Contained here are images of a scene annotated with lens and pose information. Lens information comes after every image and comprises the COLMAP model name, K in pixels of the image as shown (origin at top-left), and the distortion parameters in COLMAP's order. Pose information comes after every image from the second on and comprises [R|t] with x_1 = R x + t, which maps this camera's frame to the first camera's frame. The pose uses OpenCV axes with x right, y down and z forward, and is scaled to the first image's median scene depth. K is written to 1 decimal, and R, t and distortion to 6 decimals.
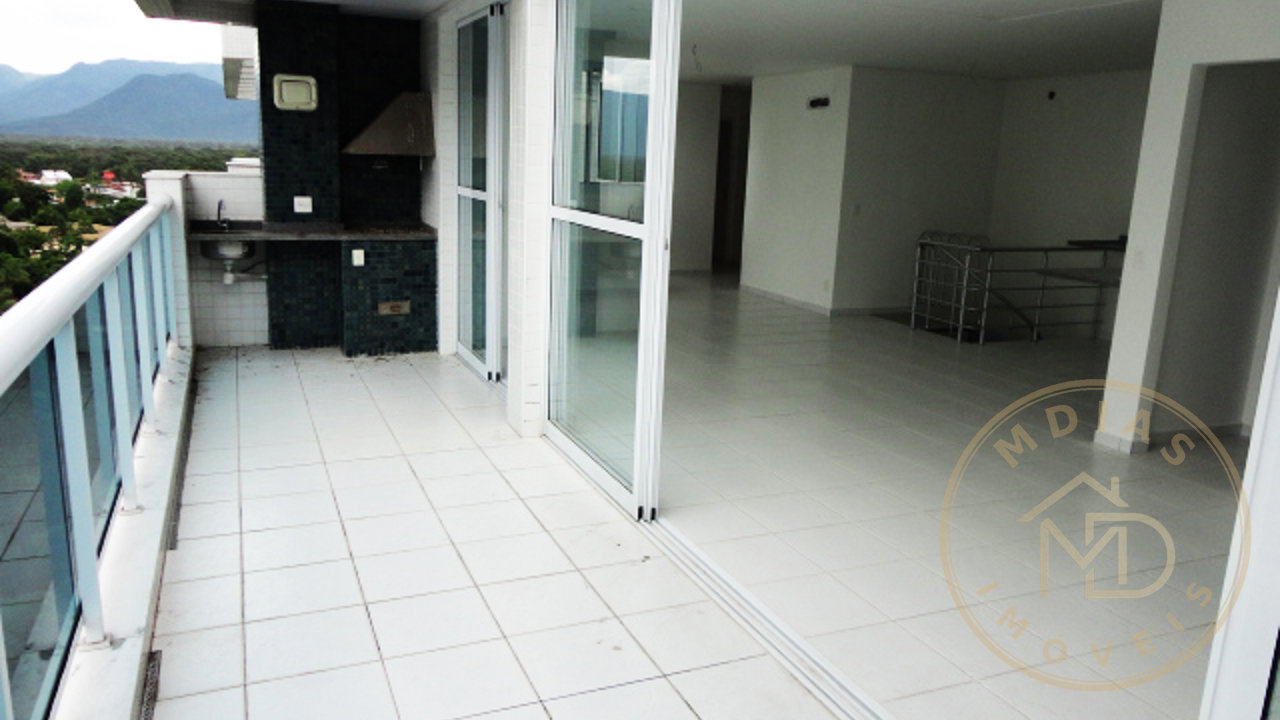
lens RADIAL K [[933.7, 0, 640.0], [0, 933.7, 360.0], [0, 0, 1]] dist [-0.003027, 0.006686]
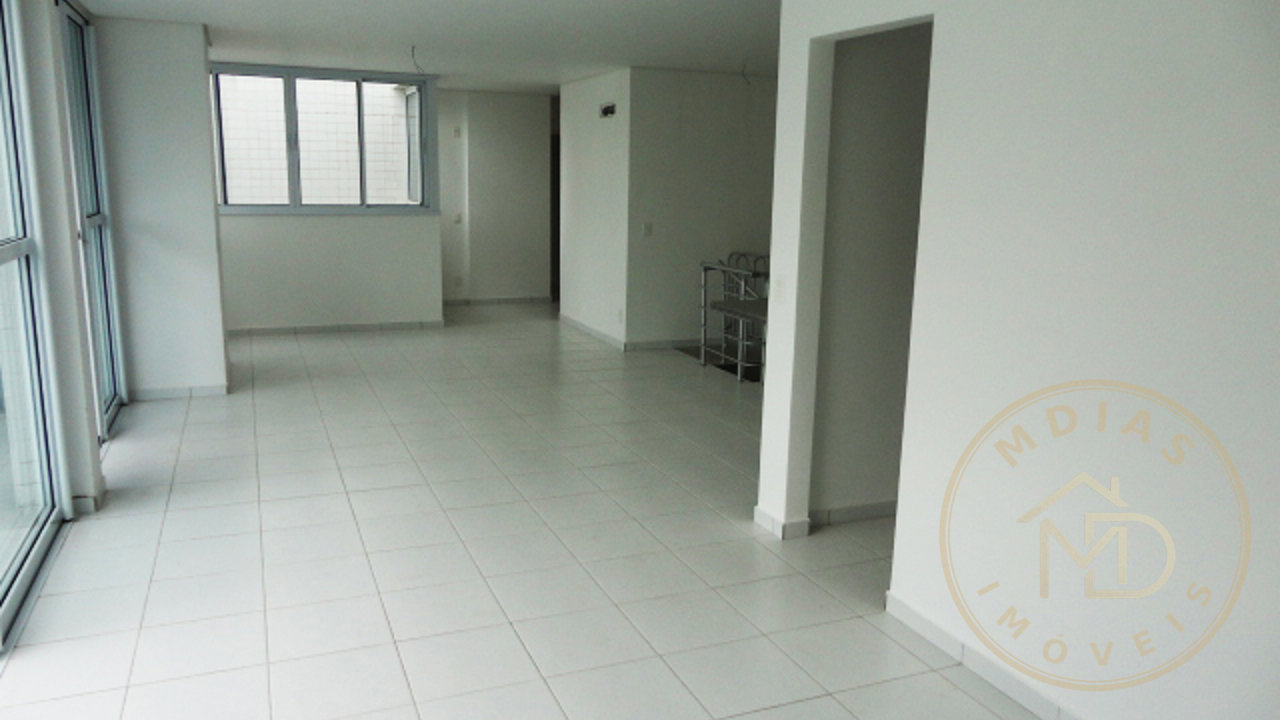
lens RADIAL K [[933.7, 0, 640.0], [0, 933.7, 360.0], [0, 0, 1]] dist [-0.003027, 0.006686]
pose [[0.999730, -0.016477, -0.016374, 0.243711], [0.016131, 0.999648, -0.021040, -0.020161], [0.016715, 0.020770, 0.999645, 0.124129]]
